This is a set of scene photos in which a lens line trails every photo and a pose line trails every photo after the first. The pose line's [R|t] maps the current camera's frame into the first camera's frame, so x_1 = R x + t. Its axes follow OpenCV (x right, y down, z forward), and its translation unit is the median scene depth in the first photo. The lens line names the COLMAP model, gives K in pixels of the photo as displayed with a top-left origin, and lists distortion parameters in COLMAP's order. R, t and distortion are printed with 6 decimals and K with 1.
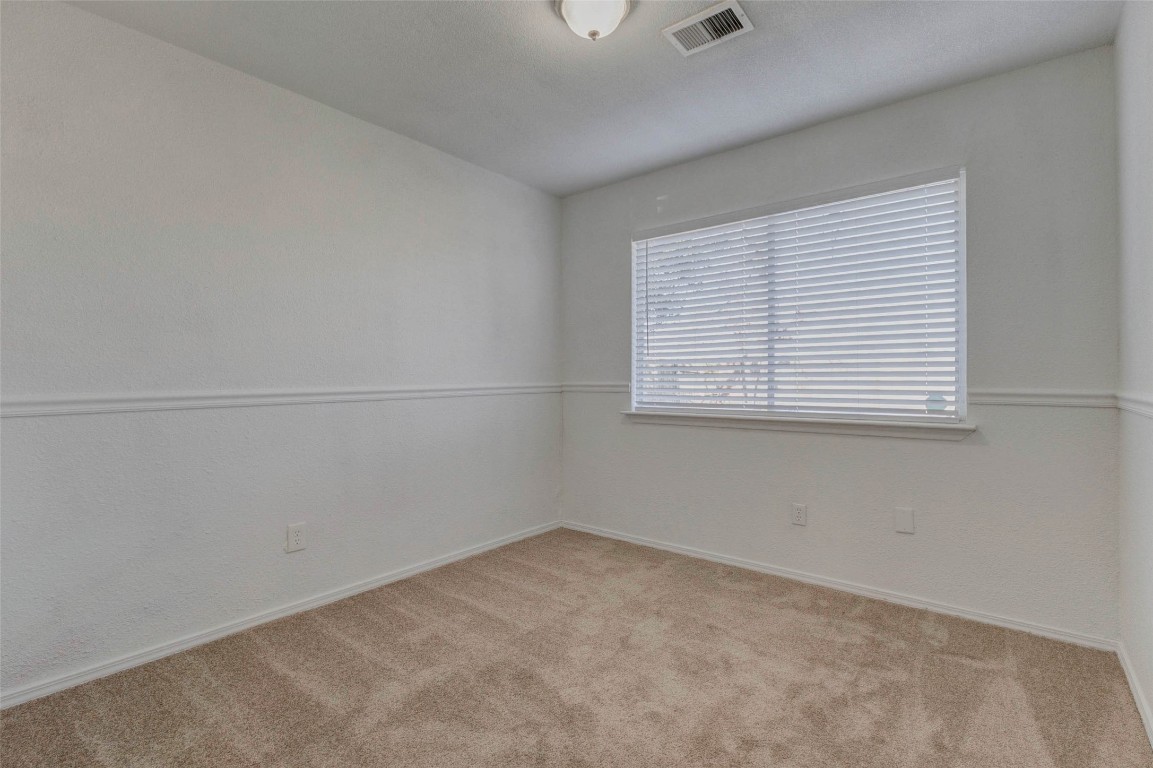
lens RADIAL K [[534.7, 0, 573.9], [0, 534.7, 388.8], [0, 0, 1]] dist [-0.000460, -0.000565]
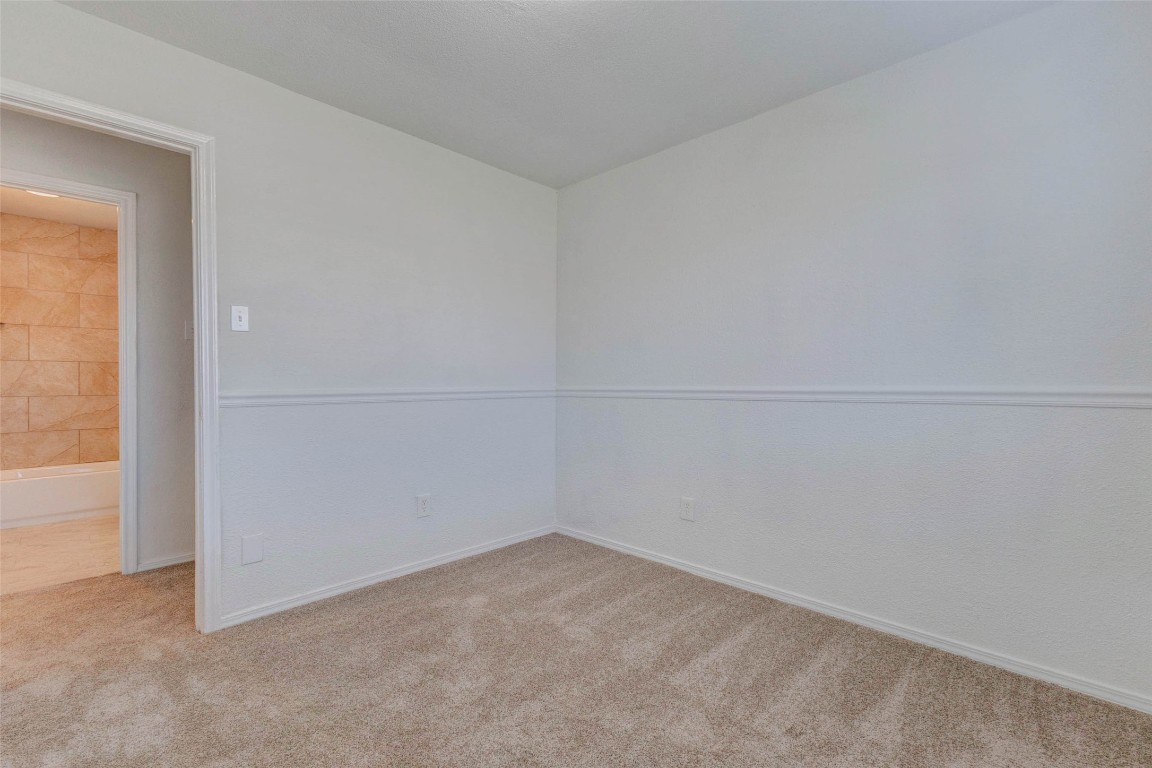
lens RADIAL K [[511.8, 0, 568.3], [0, 511.8, 380.9], [0, 0, 1]] dist [0.010962, -0.000818]
pose [[-0.087327, 0.010052, -0.996129, 0.673629], [-0.019788, 0.999734, 0.011823, -0.024578], [0.995983, 0.020744, -0.087105, 0.830708]]
